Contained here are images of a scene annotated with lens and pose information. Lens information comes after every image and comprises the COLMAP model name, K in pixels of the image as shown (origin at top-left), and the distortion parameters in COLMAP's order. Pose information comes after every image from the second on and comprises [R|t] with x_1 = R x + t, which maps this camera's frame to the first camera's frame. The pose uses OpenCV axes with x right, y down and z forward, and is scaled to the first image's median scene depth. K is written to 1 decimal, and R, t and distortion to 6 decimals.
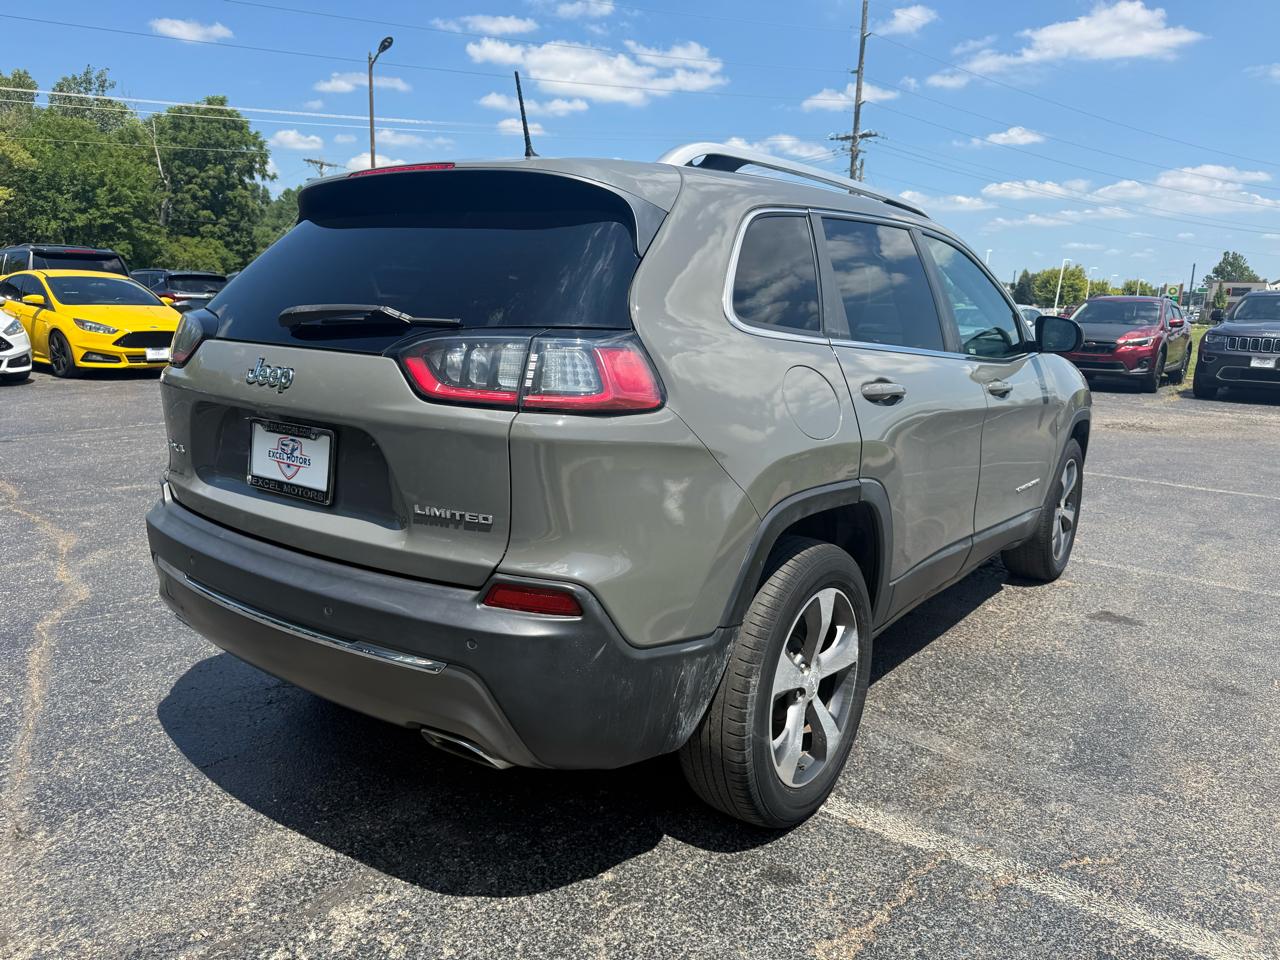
lens RADIAL K [[922.7, 0, 628.4], [0, 922.7, 485.1], [0, 0, 1]] dist [0.012123, -0.018408]
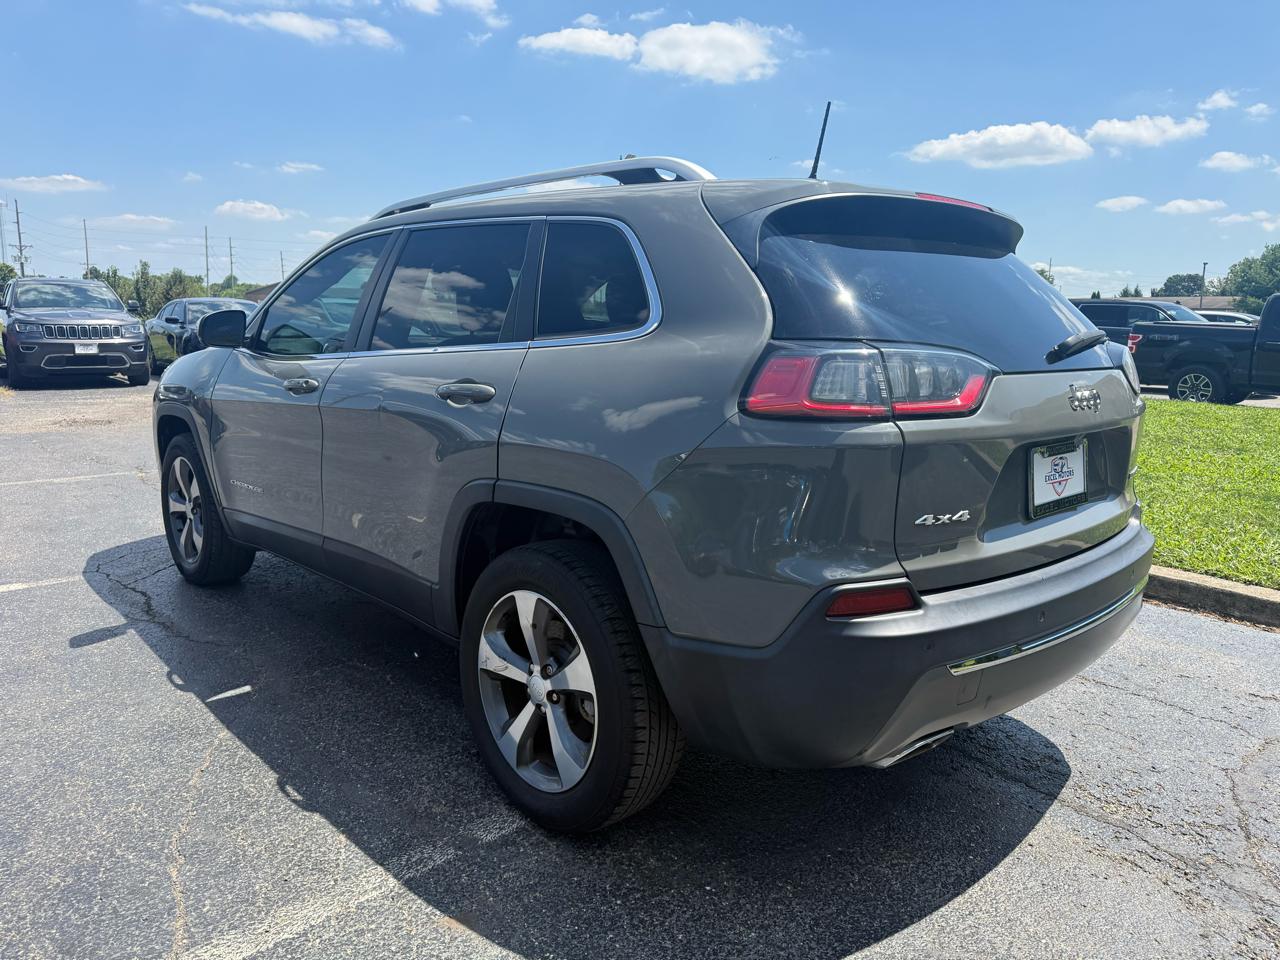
lens RADIAL K [[922.7, 0, 637.3], [0, 922.7, 479.5], [0, 0, 1]] dist [0.012123, -0.018408]
pose [[0.152923, -0.188912, 0.970014, -1.375665], [0.174420, 0.971309, 0.161667, -0.262975], [-0.972724, 0.144467, 0.181485, 1.193135]]
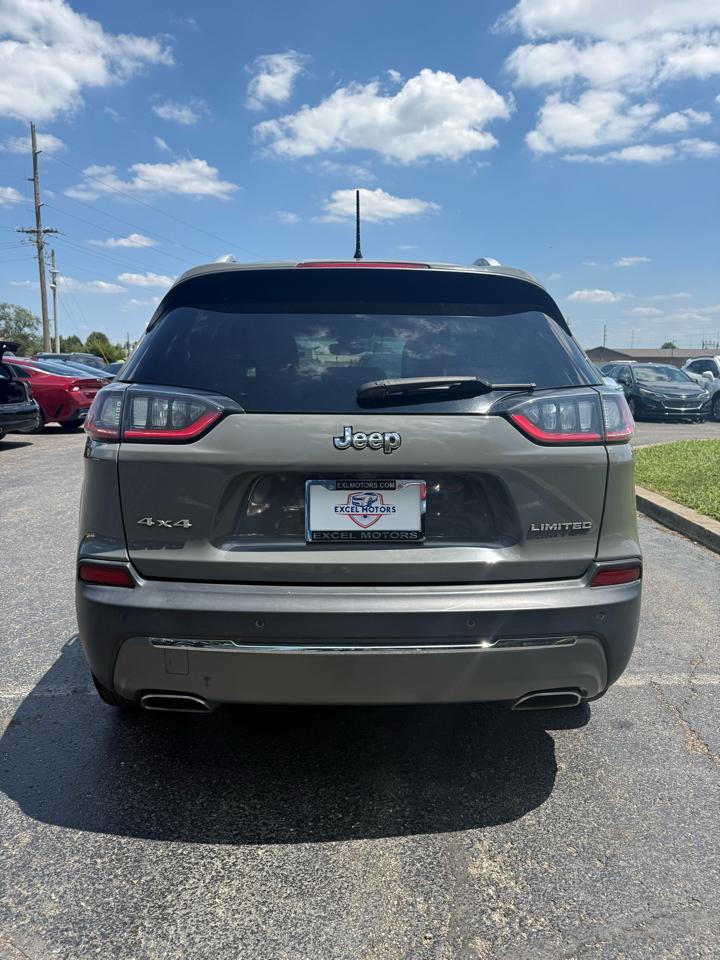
lens RADIAL K [[692.0, 0, 354.9], [0, 692.0, 477.3], [0, 0, 1]] dist [0.012123, -0.018408]
pose [[0.771865, -0.118351, 0.624674, -0.847356], [0.135830, 0.990534, 0.019832, -0.081641], [-0.621108, 0.069542, 0.780634, 0.310351]]
